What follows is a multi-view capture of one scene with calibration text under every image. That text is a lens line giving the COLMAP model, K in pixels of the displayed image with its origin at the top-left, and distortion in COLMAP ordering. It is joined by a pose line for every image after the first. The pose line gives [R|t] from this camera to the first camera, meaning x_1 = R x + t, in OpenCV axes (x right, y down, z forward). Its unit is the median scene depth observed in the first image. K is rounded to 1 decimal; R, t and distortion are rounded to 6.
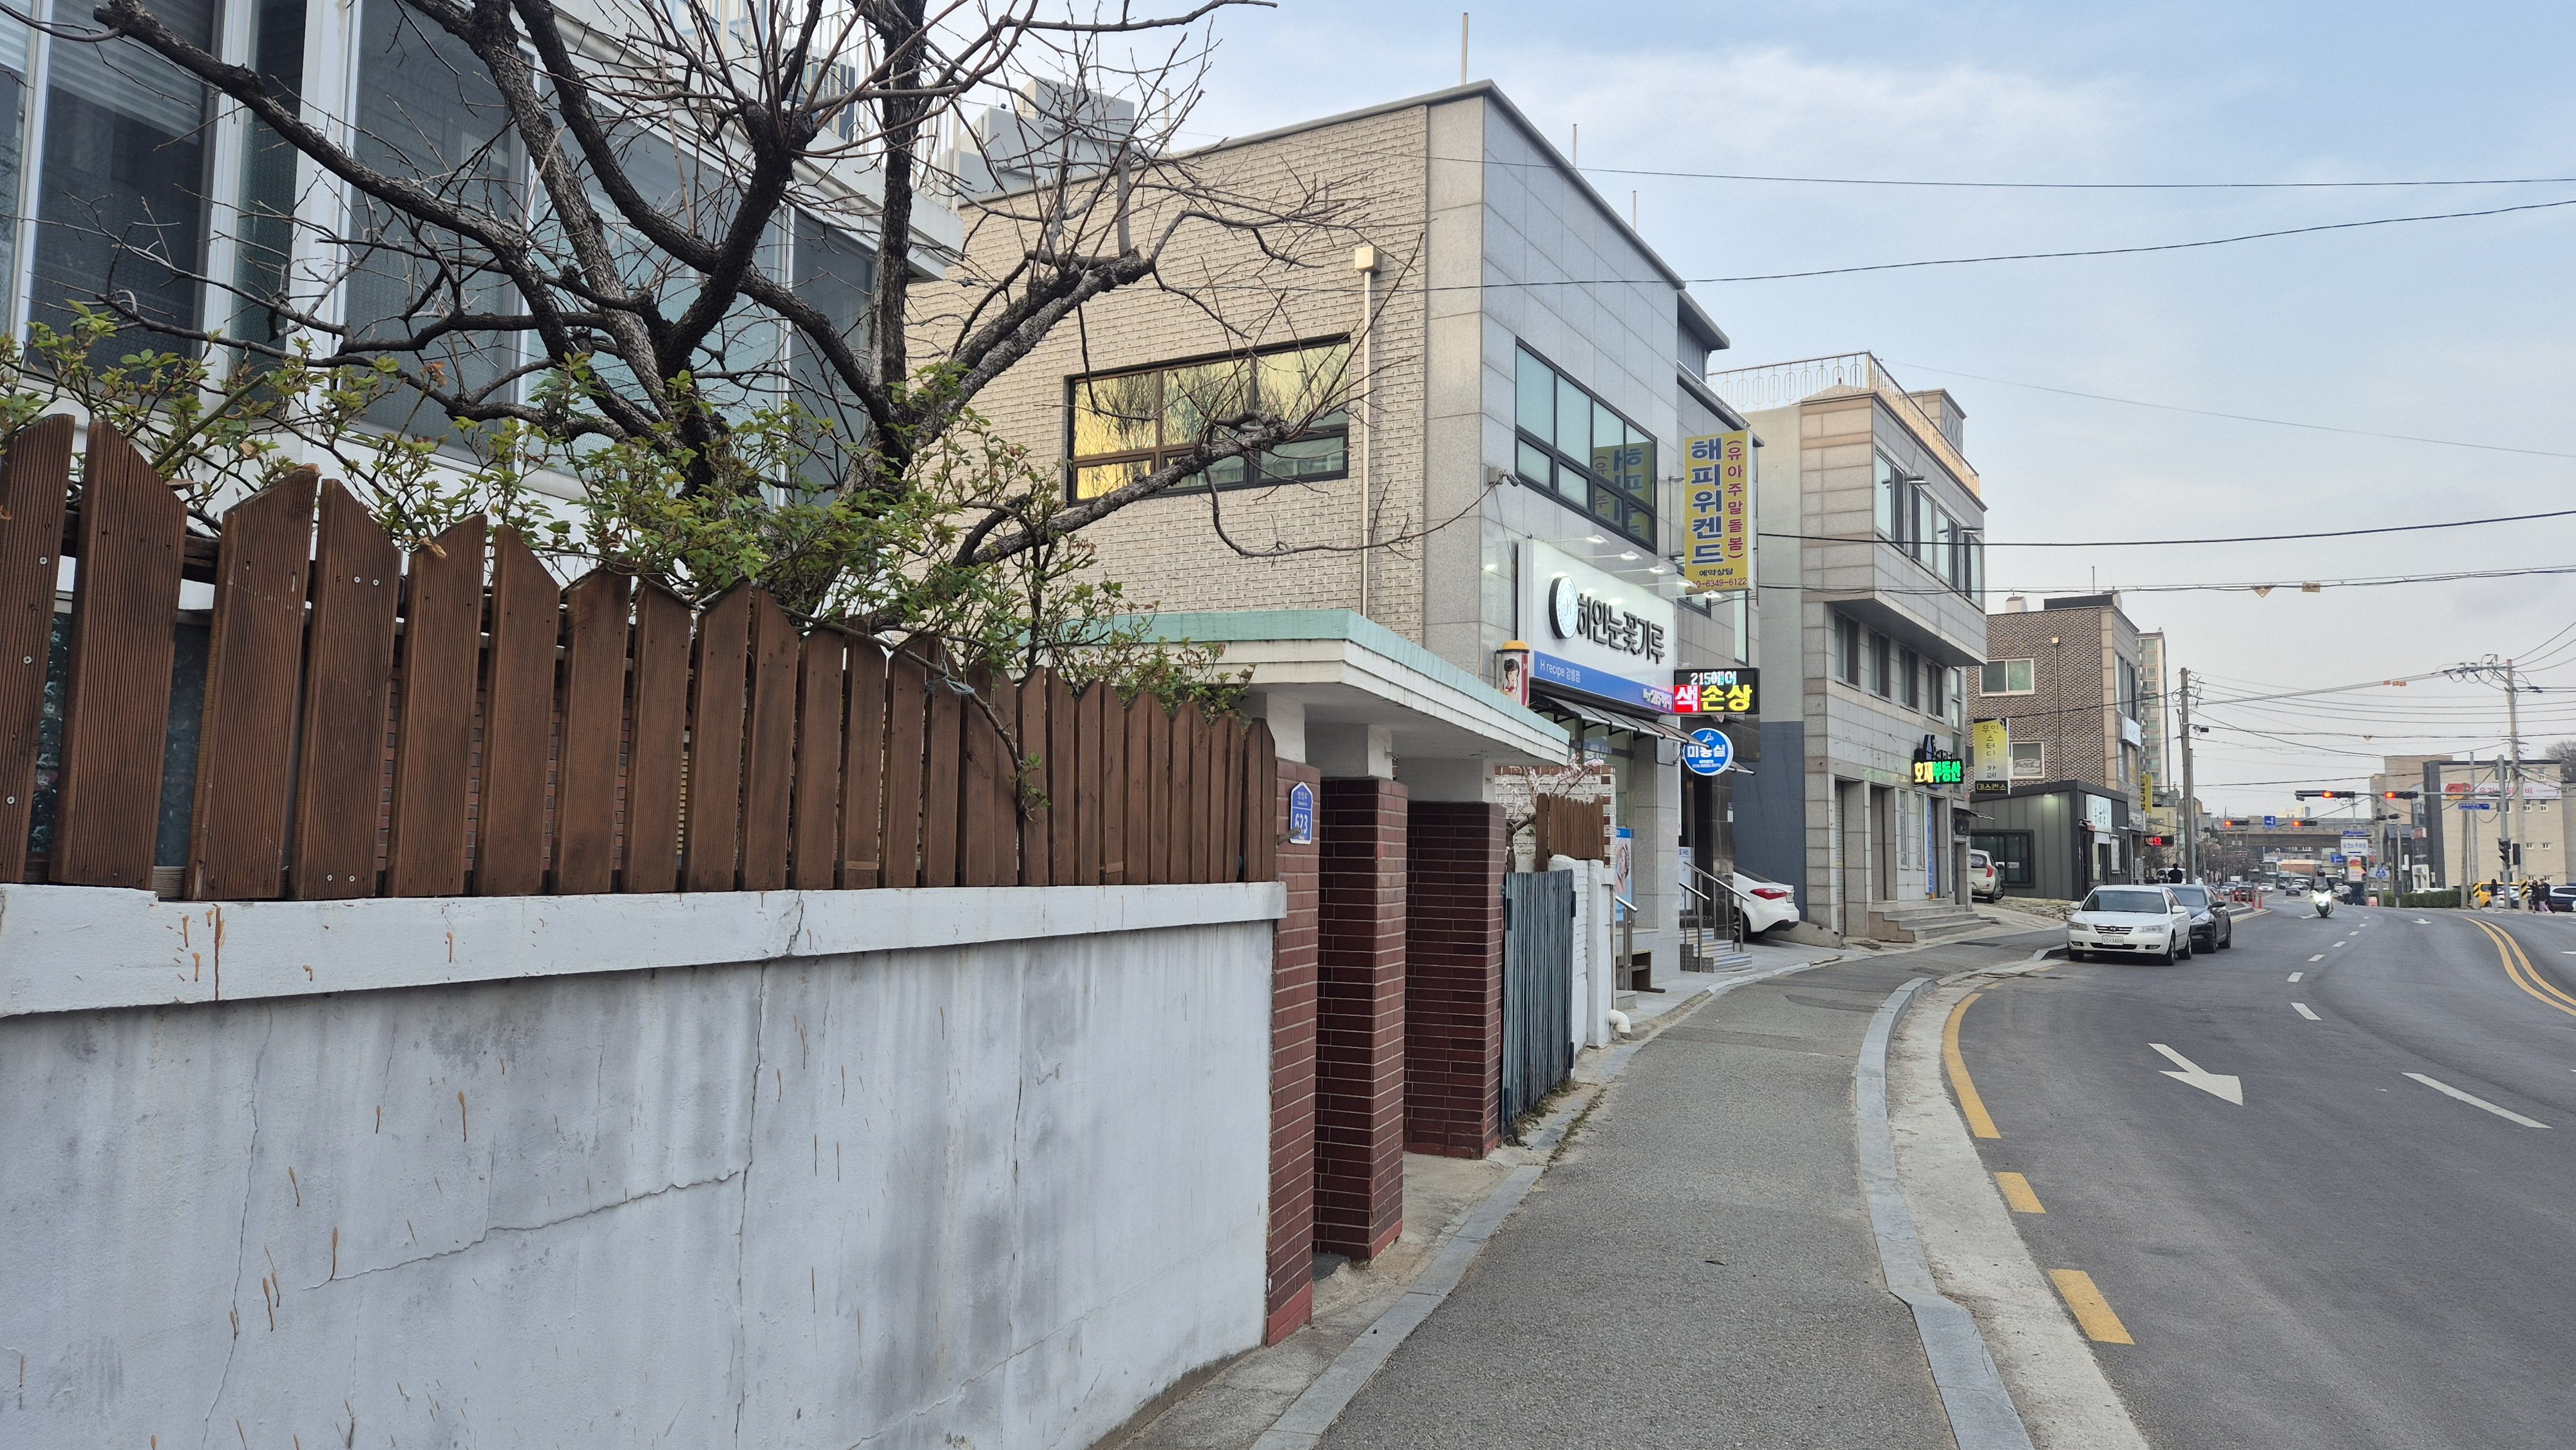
lens RADIAL K [[1706.0, 0, 1288.7], [0, 1706.0, 702.4], [0, 0, 1]] dist [0.106739, -0.097396]
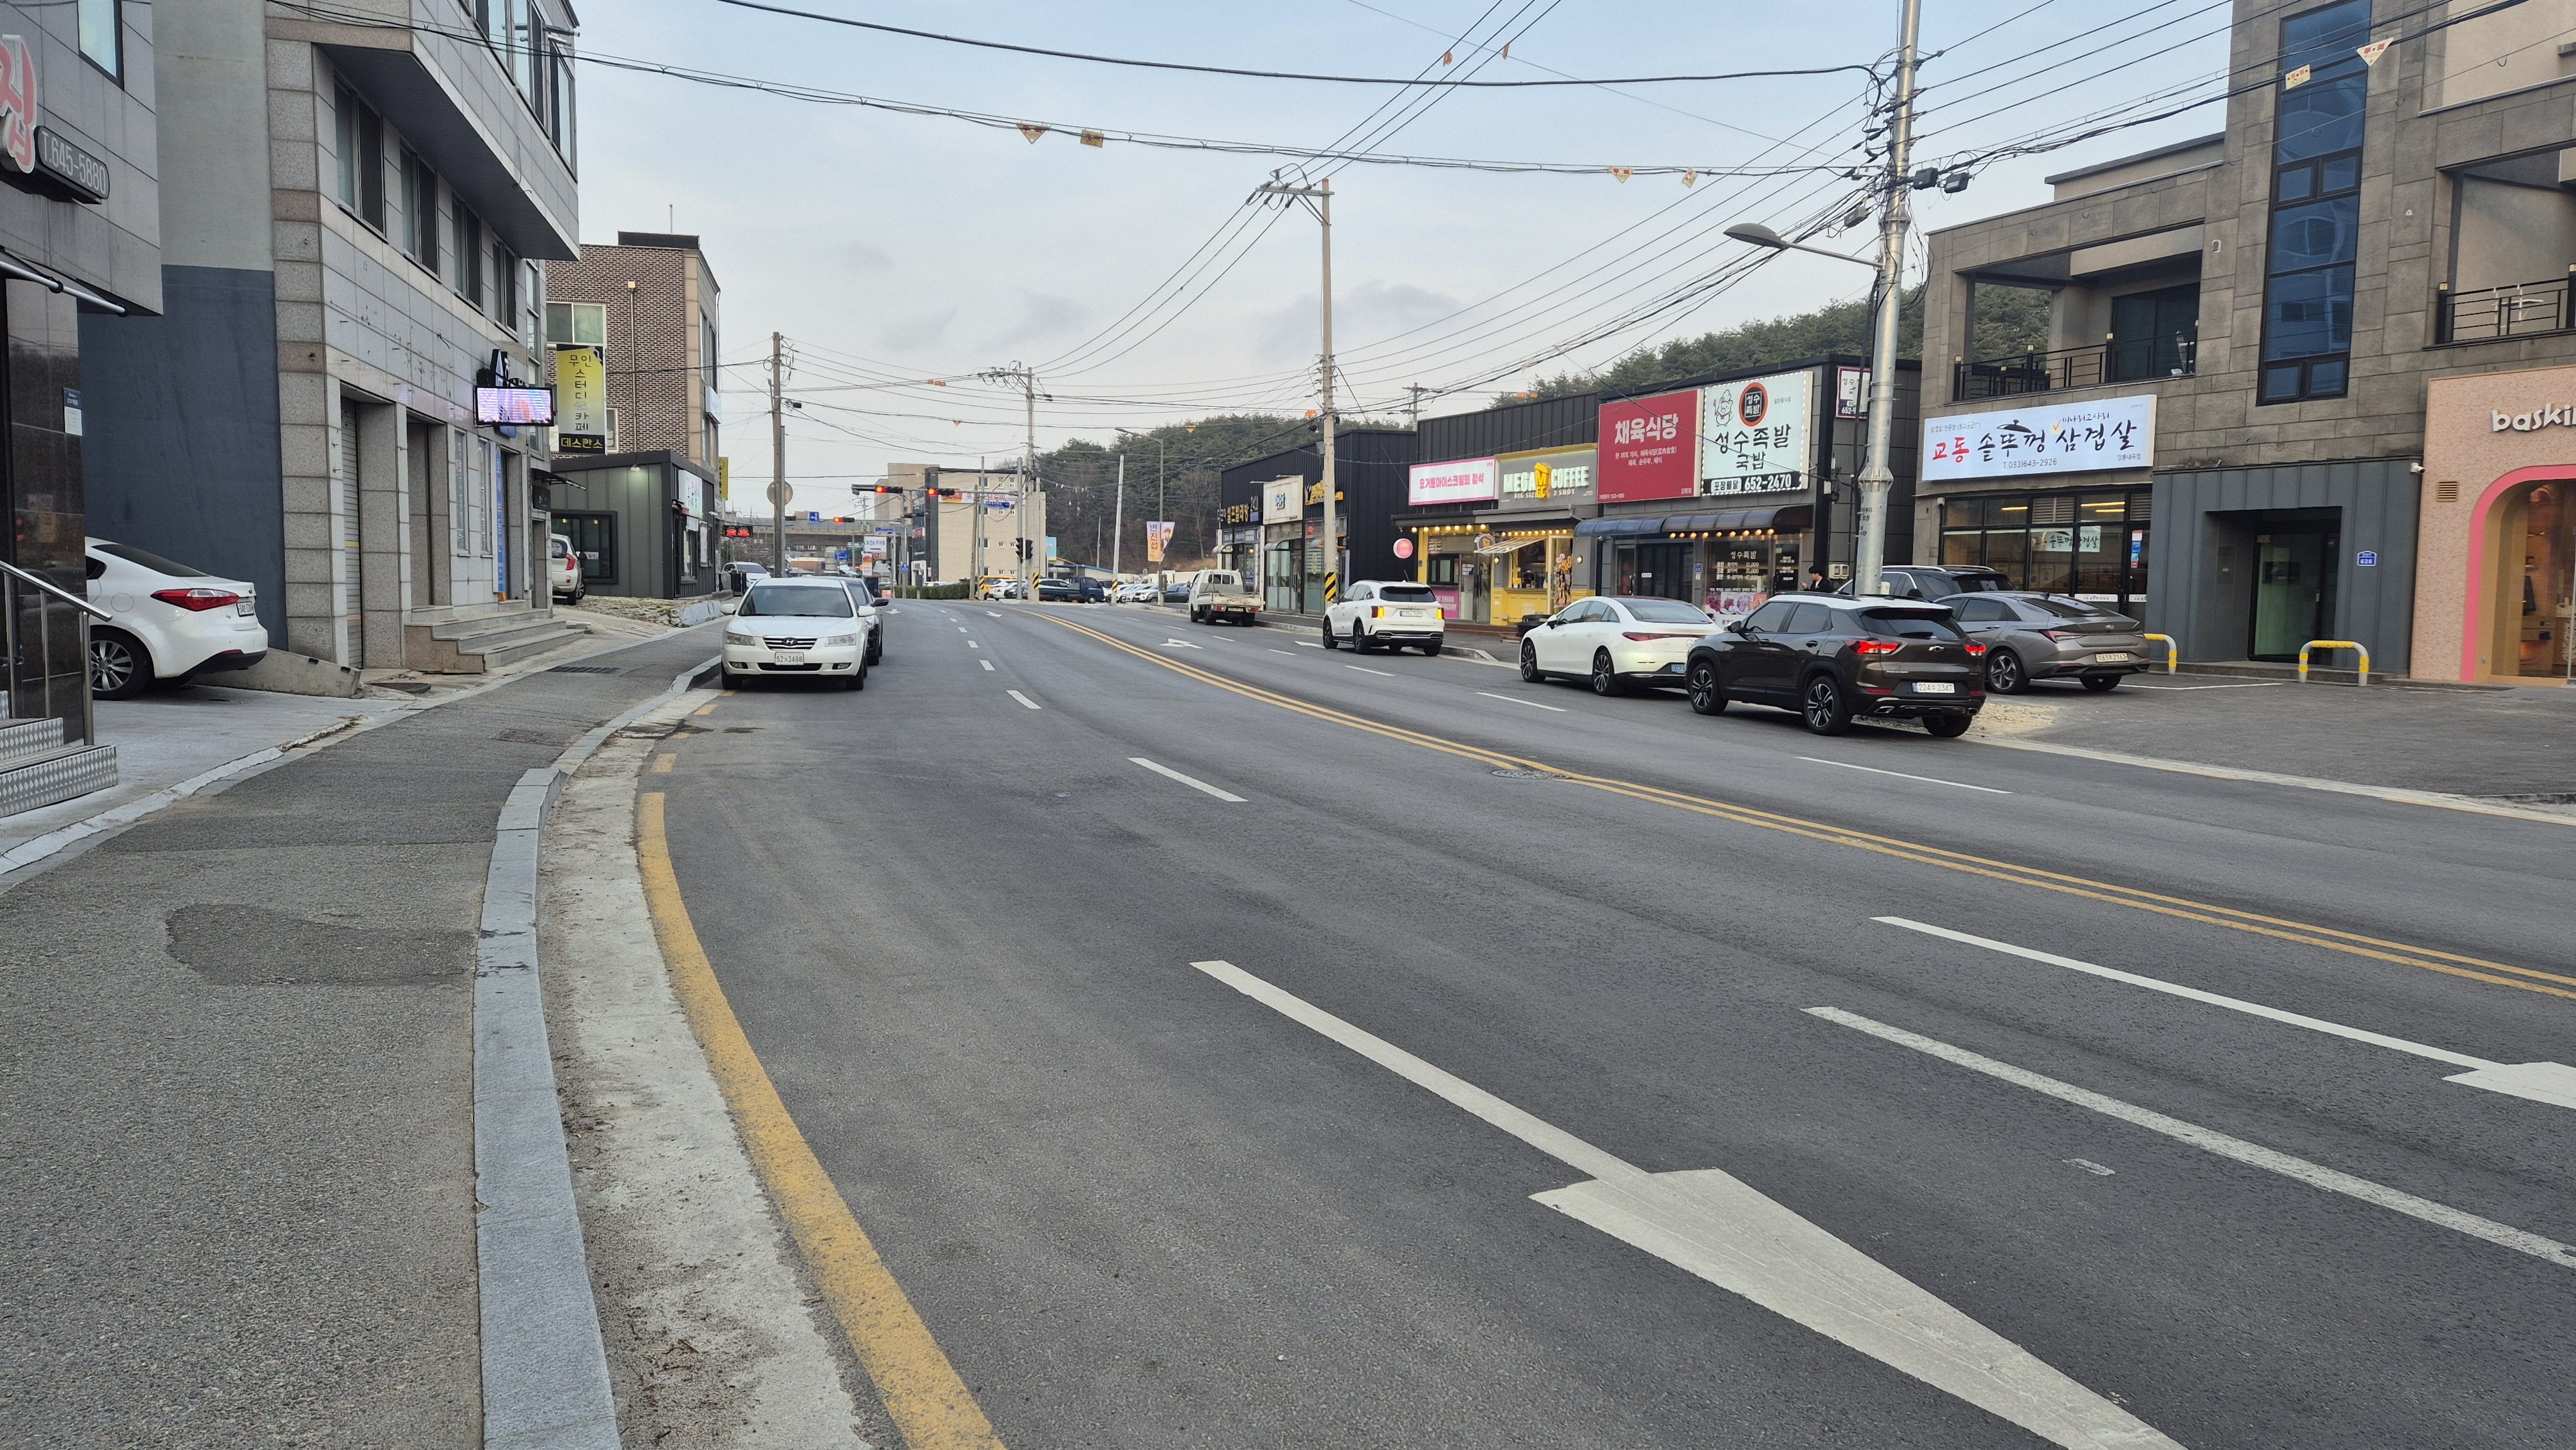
lens RADIAL K [[1706.0, 0, 1288.7], [0, 1706.0, 702.4], [0, 0, 1]] dist [0.106739, -0.097396]
pose [[0.697250, -0.056838, 0.714572, 0.100516], [-0.067745, 0.987165, 0.144623, 0.034122], [-0.713620, -0.149247, 0.684450, 0.314951]]
